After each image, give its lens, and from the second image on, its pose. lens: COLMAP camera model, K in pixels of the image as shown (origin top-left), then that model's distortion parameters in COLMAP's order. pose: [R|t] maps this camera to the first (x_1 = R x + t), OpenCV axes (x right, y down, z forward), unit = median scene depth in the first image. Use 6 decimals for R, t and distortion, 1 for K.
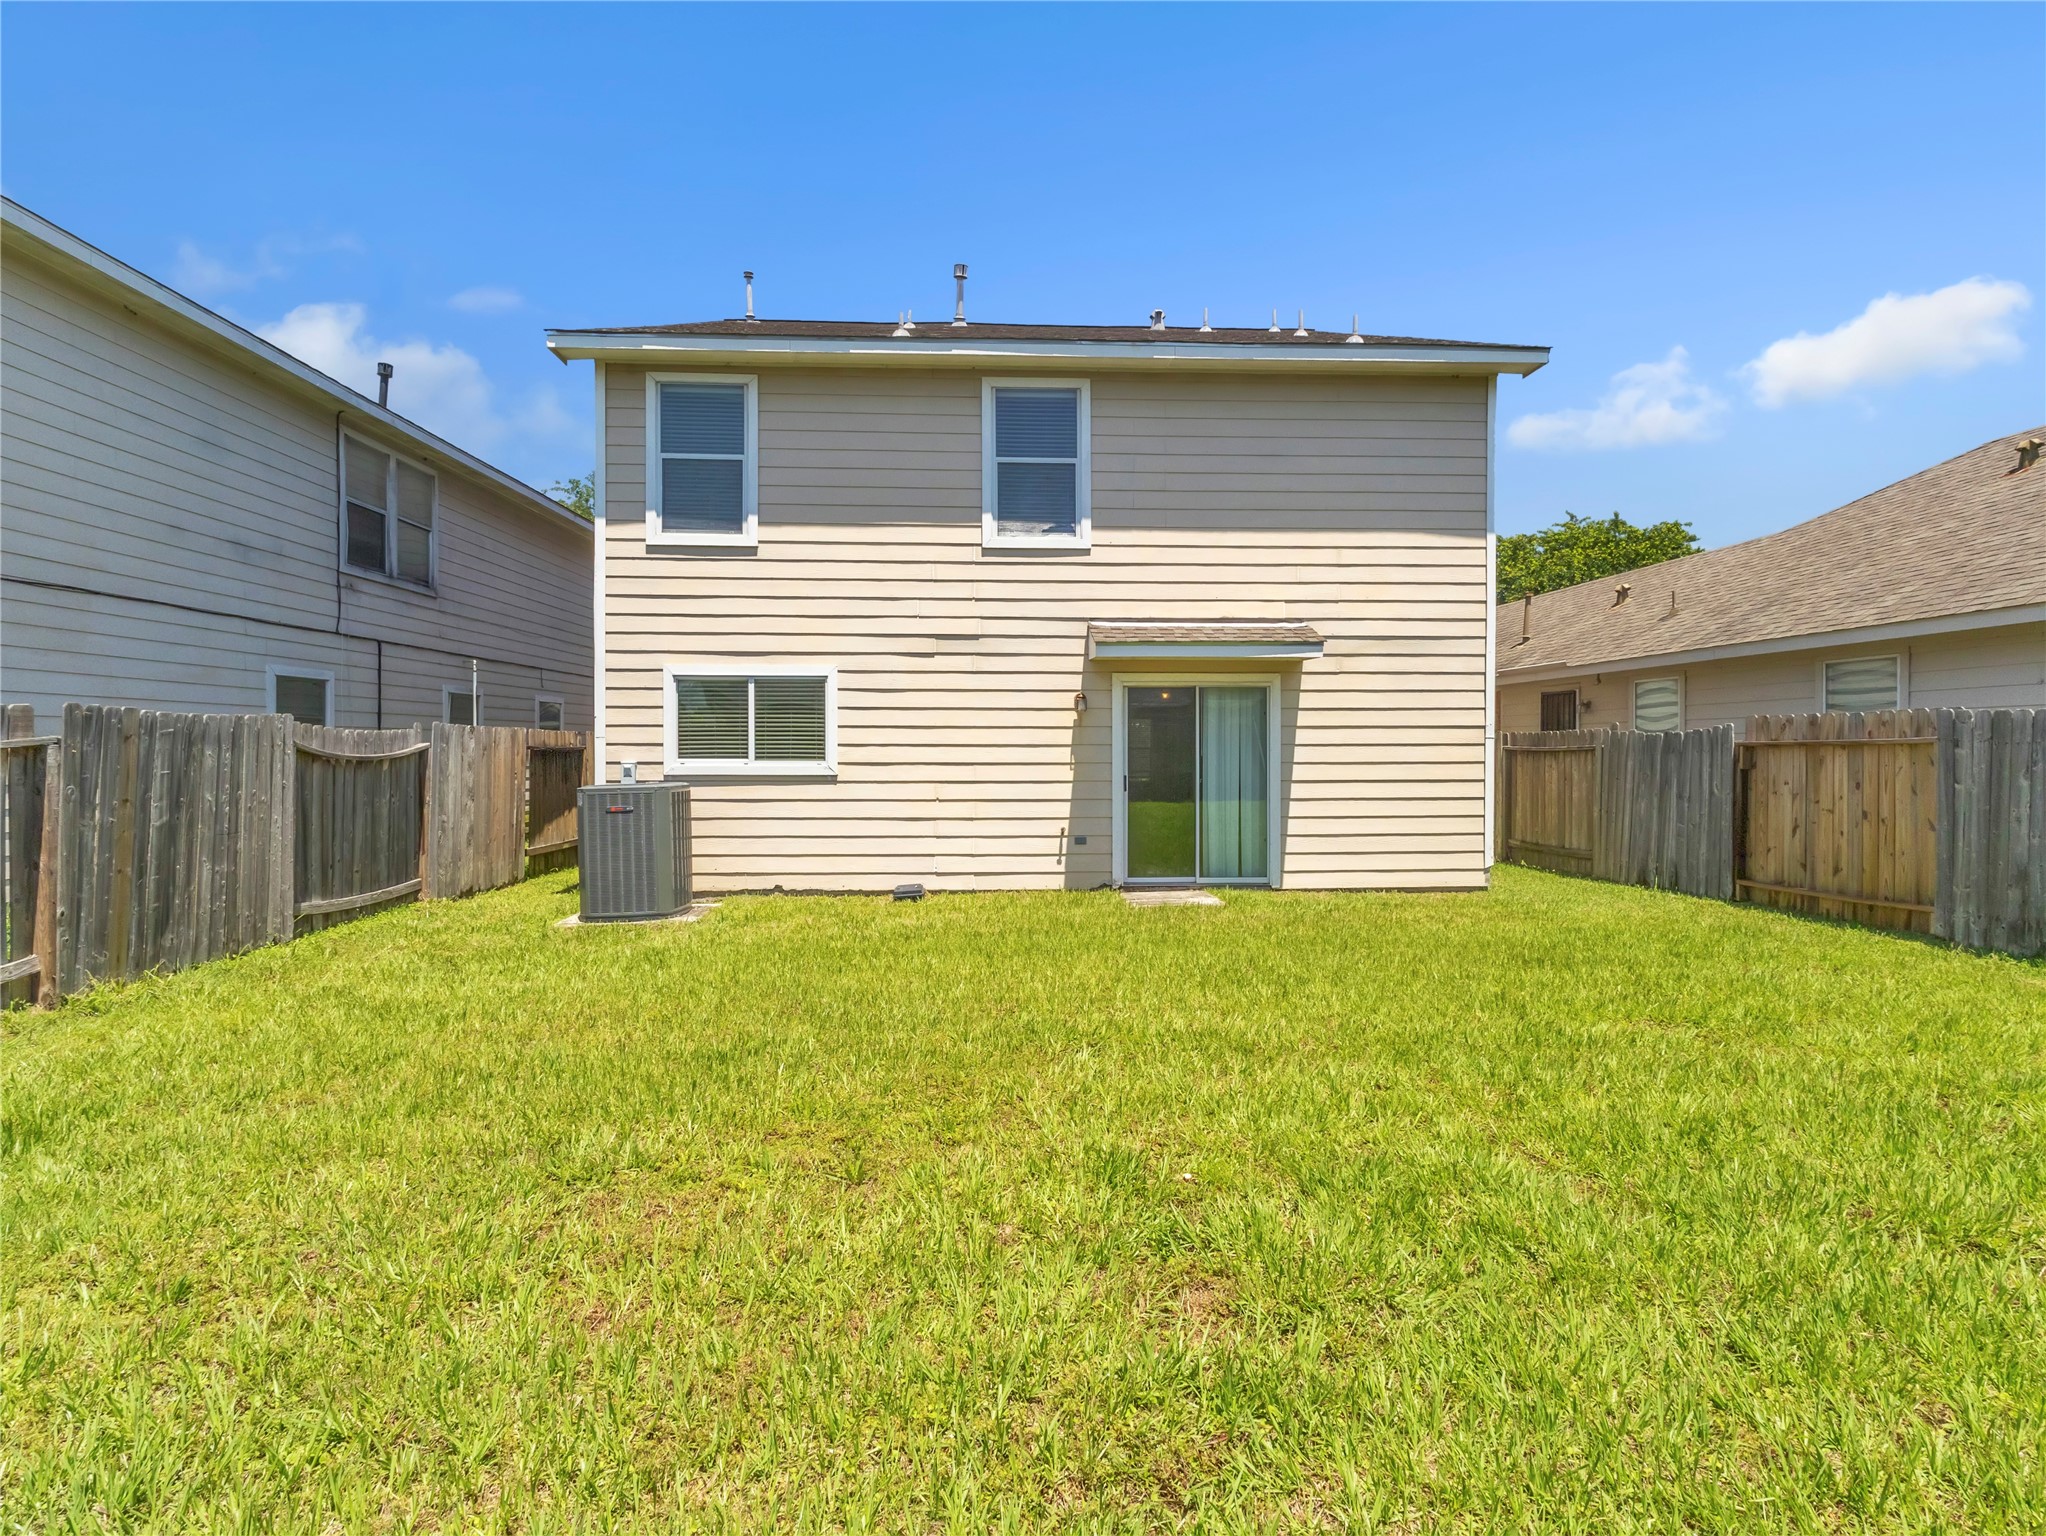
lens RADIAL K [[1066.9, 0, 1022.0], [0, 1066.9, 747.8], [0, 0, 1]] dist [0.003498, 0.002176]
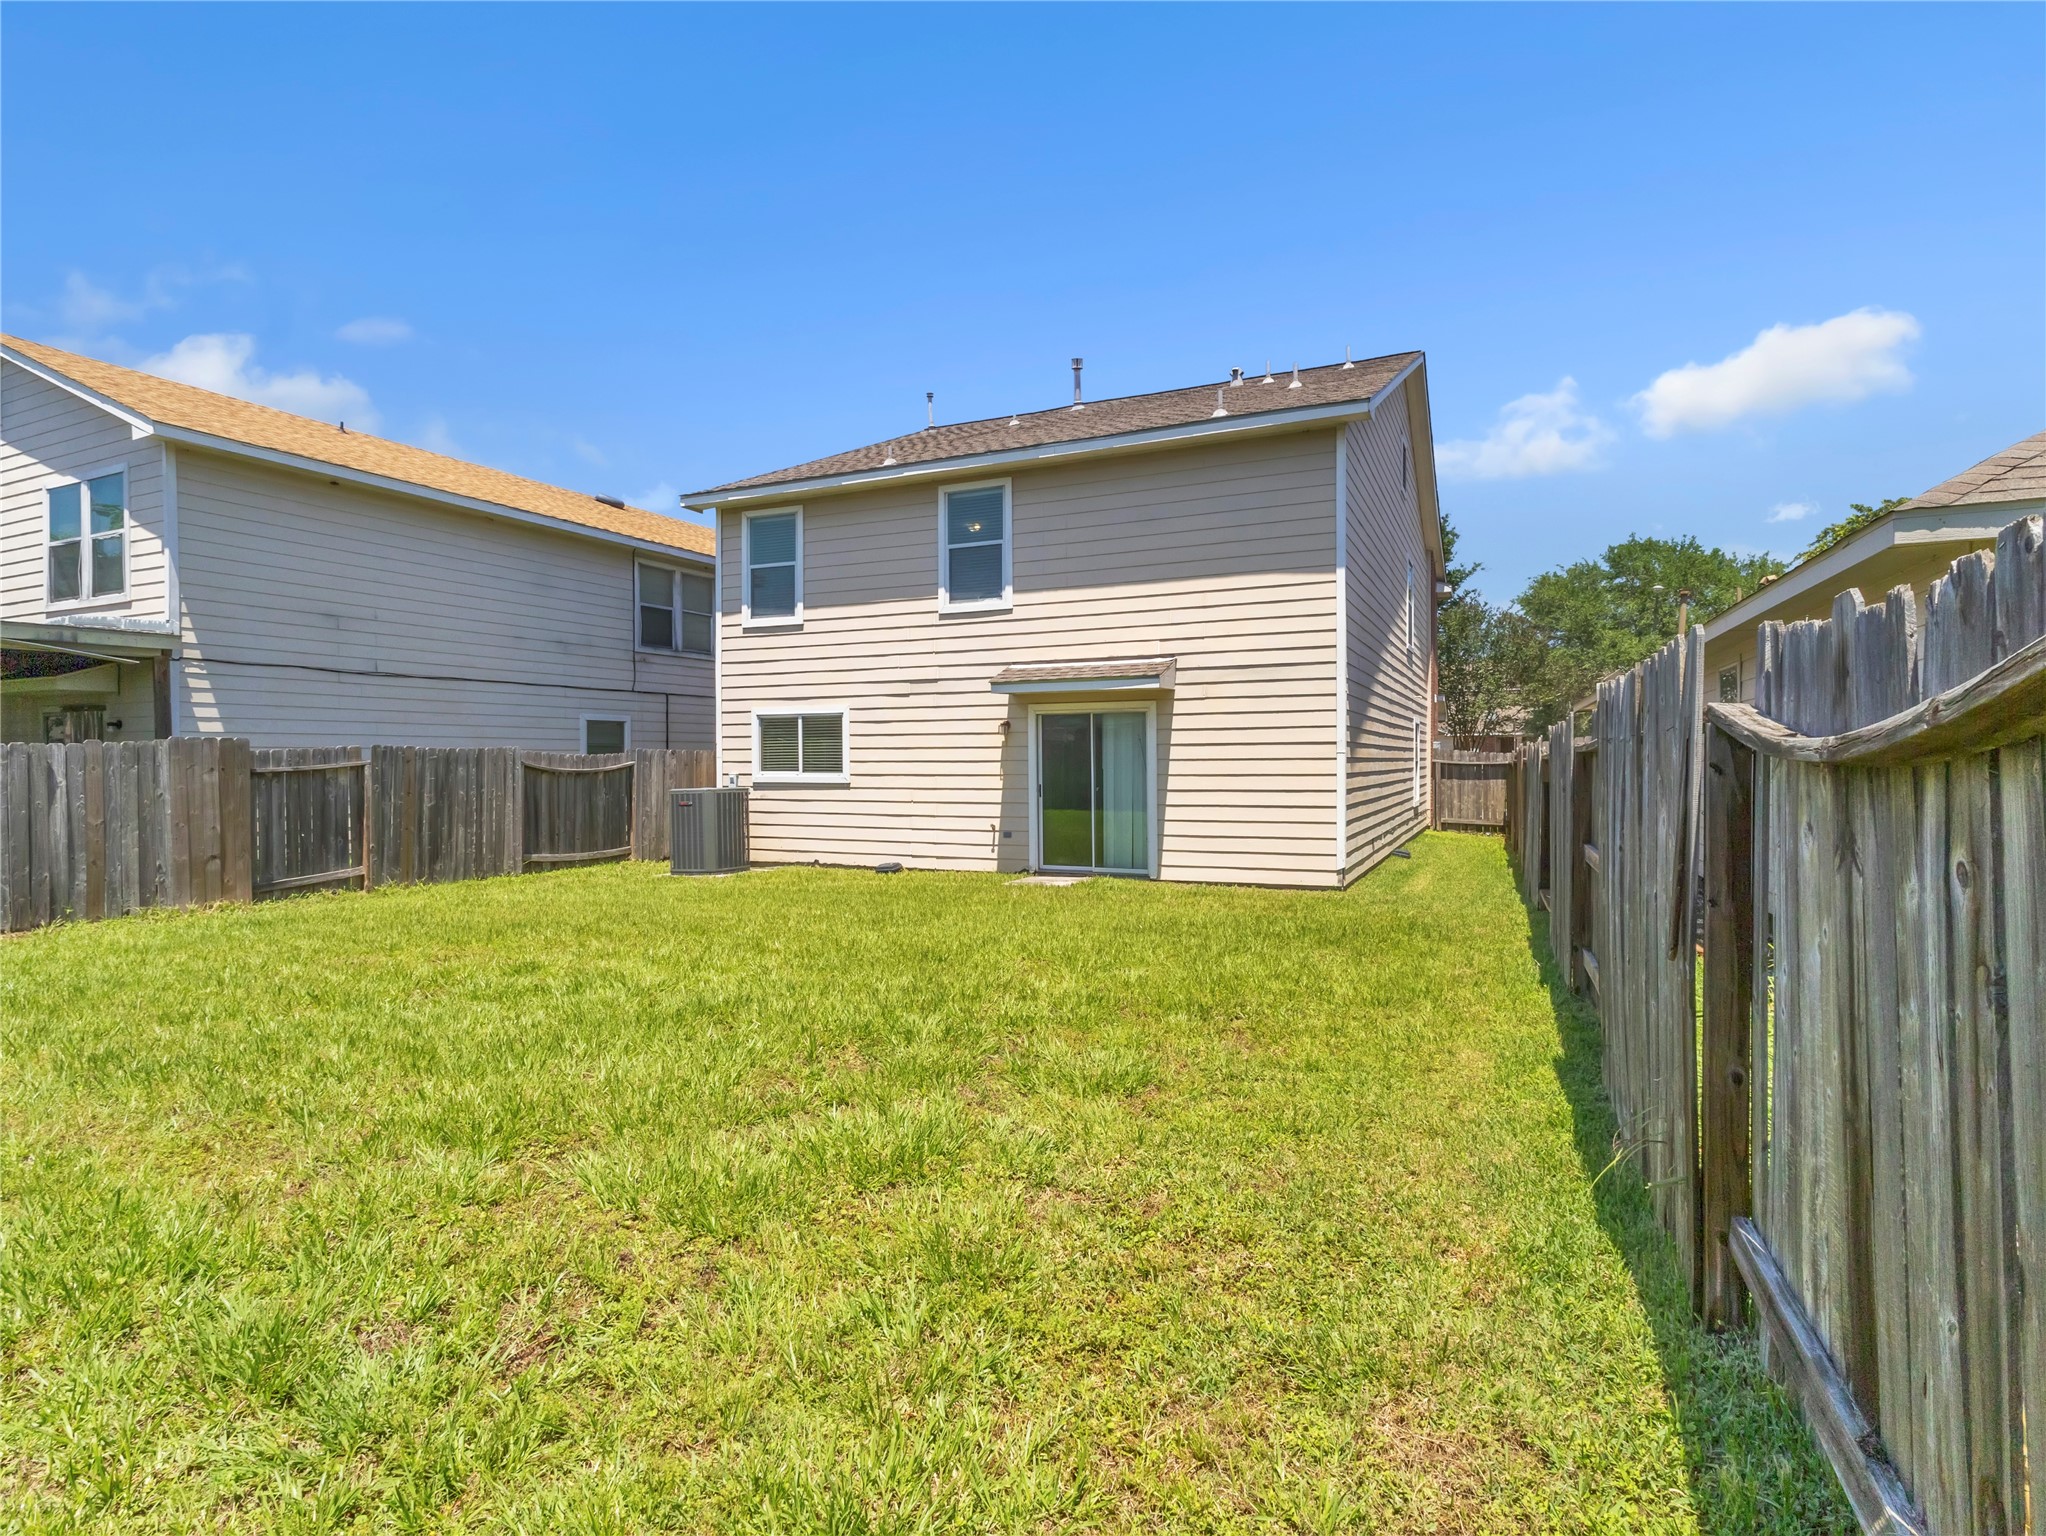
lens RADIAL K [[1058.0, 0, 1016.9], [0, 1058.0, 763.7], [0, 0, 1]] dist [0.002875, 0.001783]
pose [[0.885536, -0.003397, -0.464558, 0.669861], [0.005473, 0.999980, 0.003120, -0.003051], [0.464538, -0.005305, 0.885537, -0.131720]]
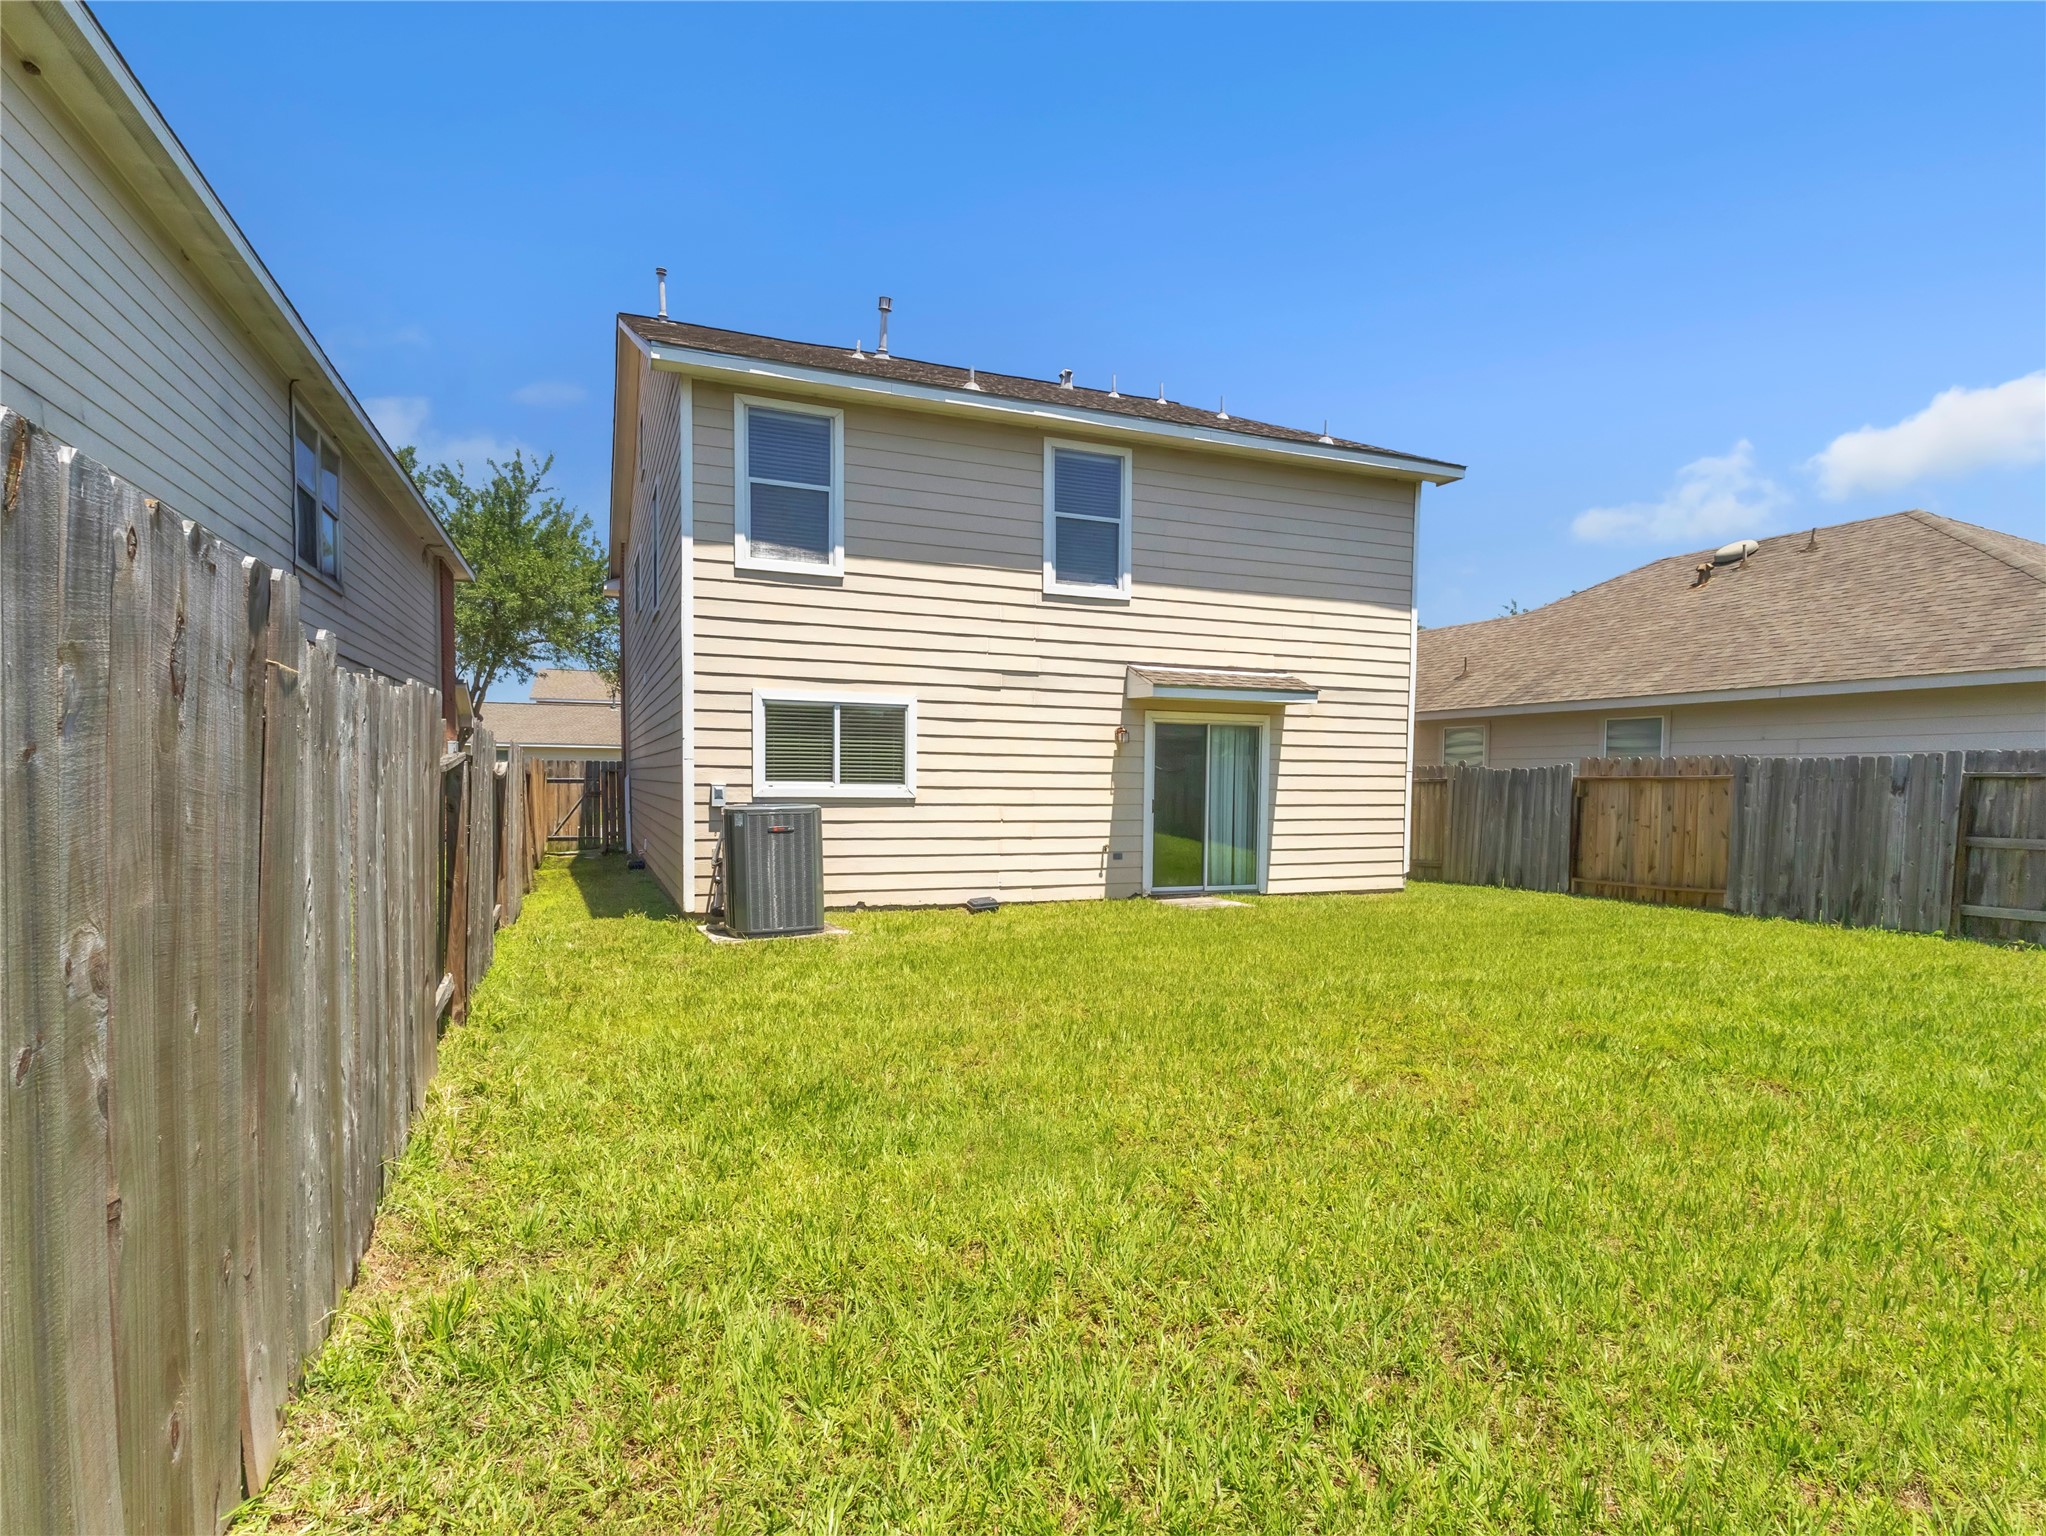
lens RADIAL K [[1089.8, 0, 1033.1], [0, 1089.8, 825.4], [0, 0, 1]] dist [-0.000259, 0.000323]
pose [[0.940820, -0.003644, 0.338888, -0.433629], [-0.011941, 0.998965, 0.043892, 0.003551], [-0.338697, -0.045341, 0.939802, -0.069984]]
